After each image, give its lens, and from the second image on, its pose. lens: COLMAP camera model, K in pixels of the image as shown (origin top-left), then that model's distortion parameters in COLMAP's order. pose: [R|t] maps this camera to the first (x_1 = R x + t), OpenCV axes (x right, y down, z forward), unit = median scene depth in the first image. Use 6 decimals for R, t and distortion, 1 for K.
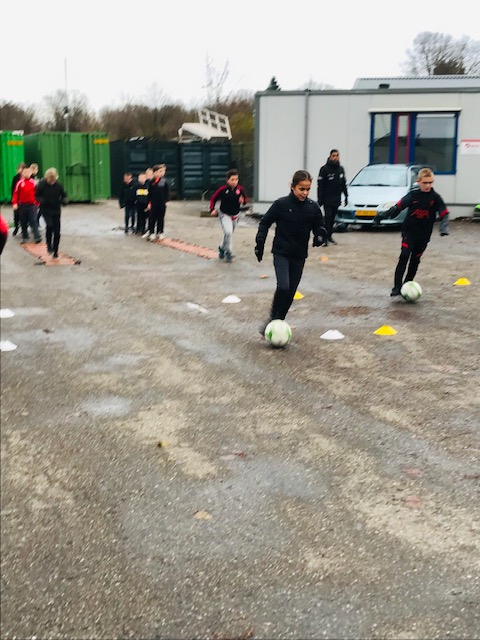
lens RADIAL K [[902.5, 0, 243.5], [0, 902.5, 325.3], [0, 0, 1]] dist [0.071656, 0.000000]
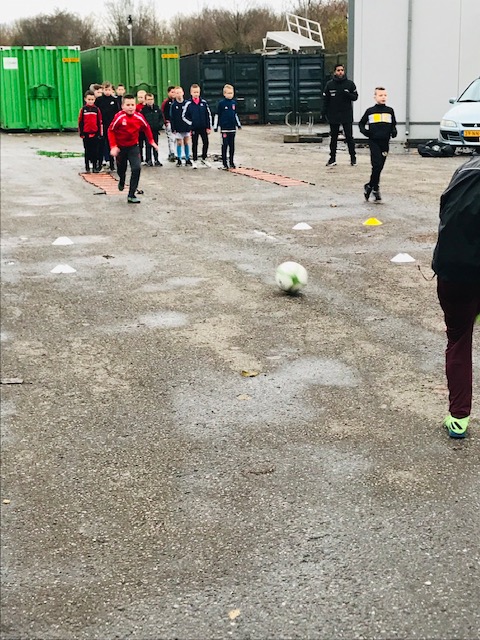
lens RADIAL K [[1102.3, 0, 235.4], [0, 1102.3, 318.4], [0, 0, 1]] dist [0.171592, 0.000000]
pose [[0.994933, 0.002092, -0.100517, 0.015619], [0.001278, 0.999440, 0.033449, 0.013237], [0.100531, -0.033408, 0.994373, -0.066405]]
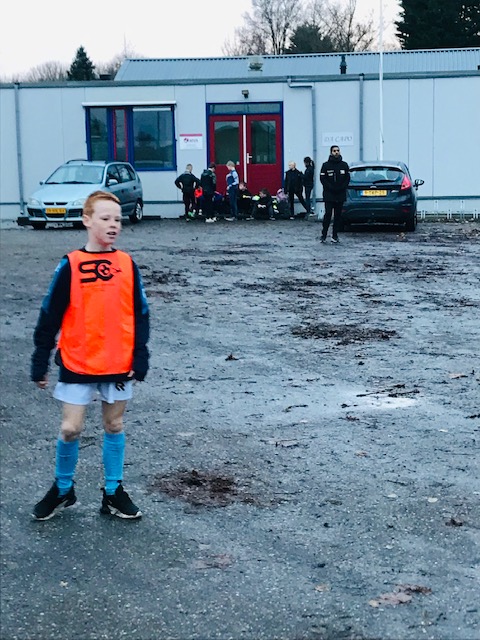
lens RADIAL K [[1275.4, 0, 245.5], [0, 1275.4, 319.3], [0, 0, 1]] dist [0.149796, 0.000000]
pose [[0.991695, -0.039322, 0.122455, 0.158579], [0.045669, 0.997731, -0.049465, 0.069248], [-0.120233, 0.054646, 0.991241, -0.384309]]
